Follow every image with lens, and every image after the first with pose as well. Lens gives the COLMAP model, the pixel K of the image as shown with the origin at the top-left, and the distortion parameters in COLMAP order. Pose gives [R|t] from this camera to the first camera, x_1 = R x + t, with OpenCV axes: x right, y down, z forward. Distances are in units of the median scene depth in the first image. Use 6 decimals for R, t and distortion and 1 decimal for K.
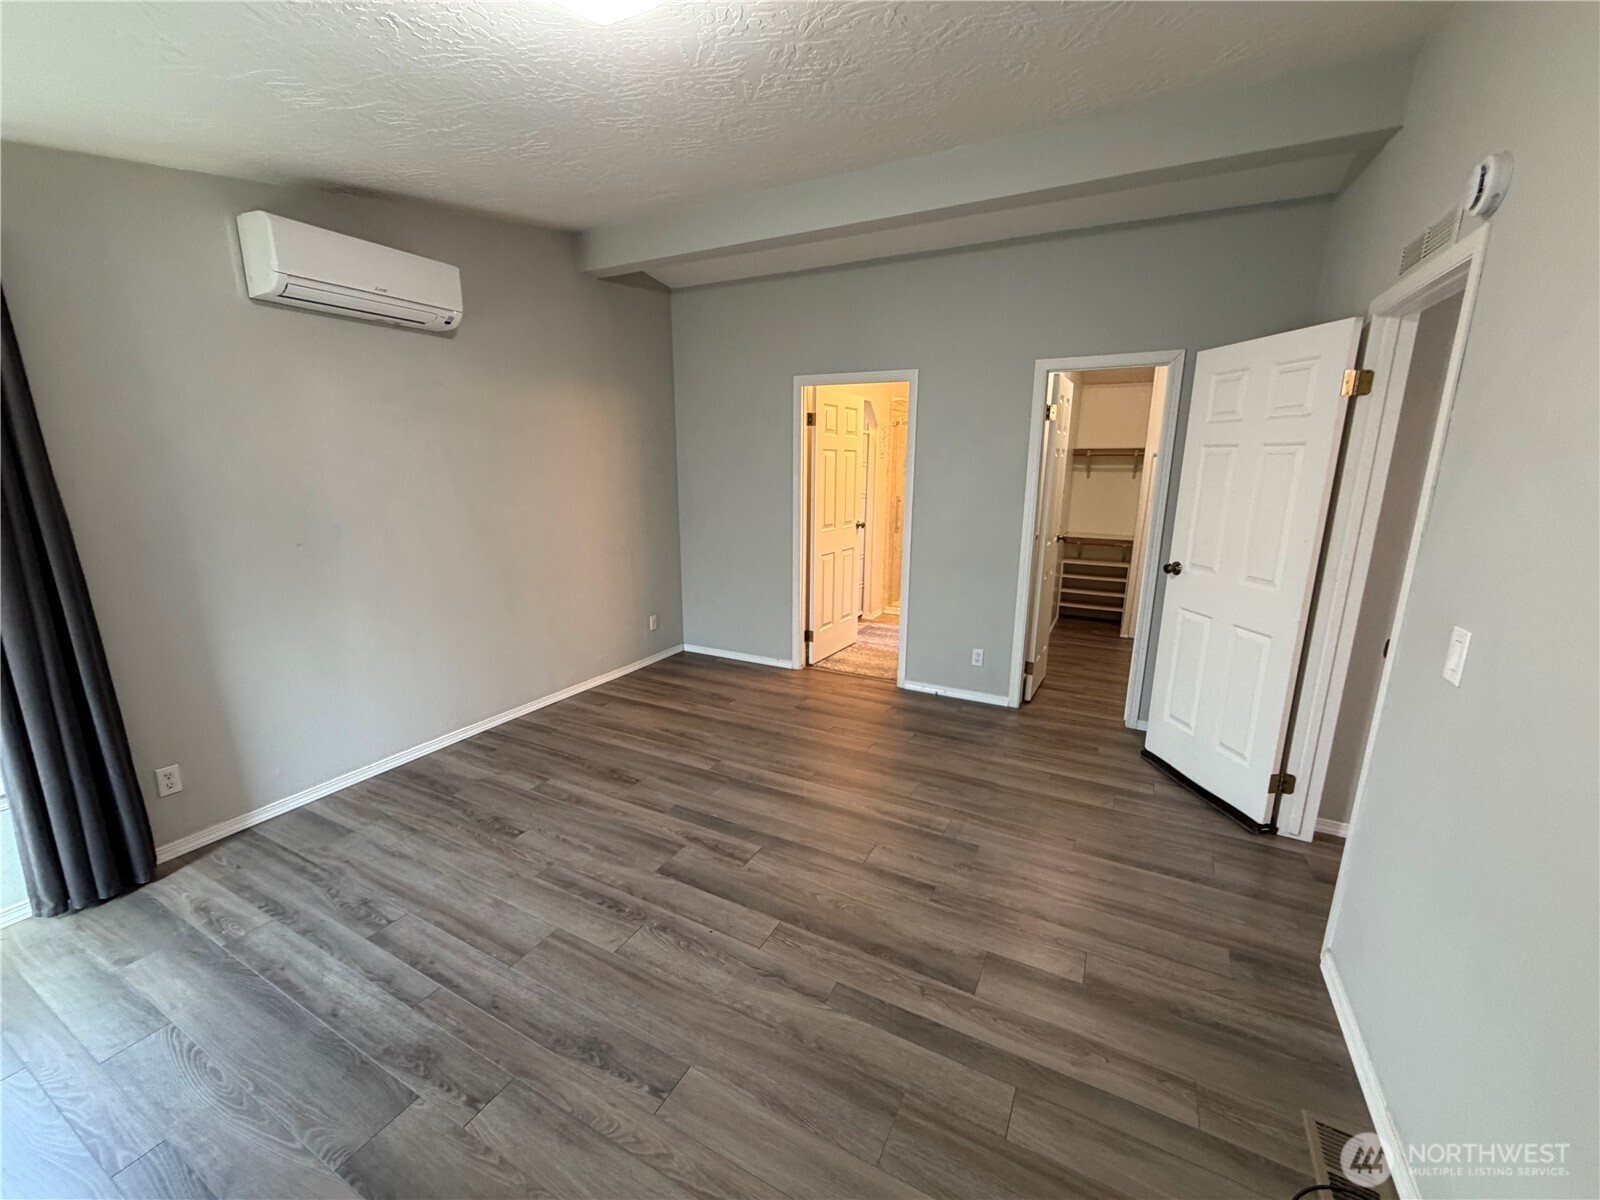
lens RADIAL K [[641.6, 0, 791.1], [0, 641.6, 598.9], [0, 0, 1]] dist [0.019495, 0.000421]
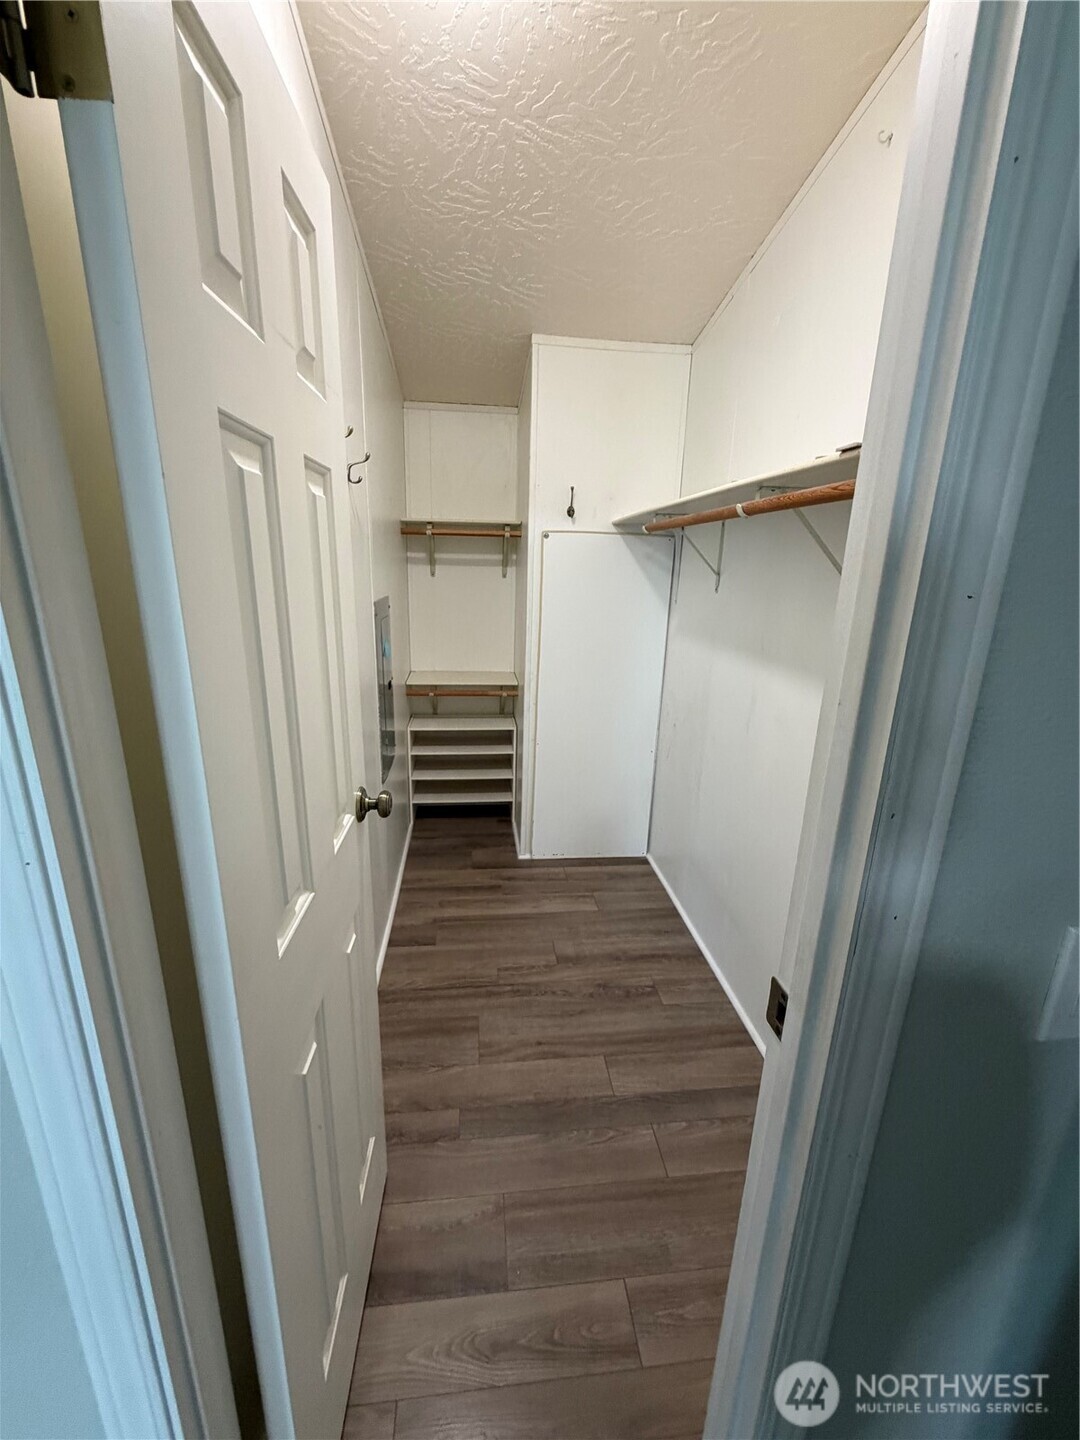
lens RADIAL K [[577.4, 0, 533.8], [0, 577.4, 720.7], [0, 0, 1]] dist [0.019495, 0.000421]
pose [[0.824329, -0.131942, 0.550520, 0.100270], [0.093600, 0.990842, 0.097320, -0.043501], [-0.558319, -0.028695, 0.829130, 0.221803]]
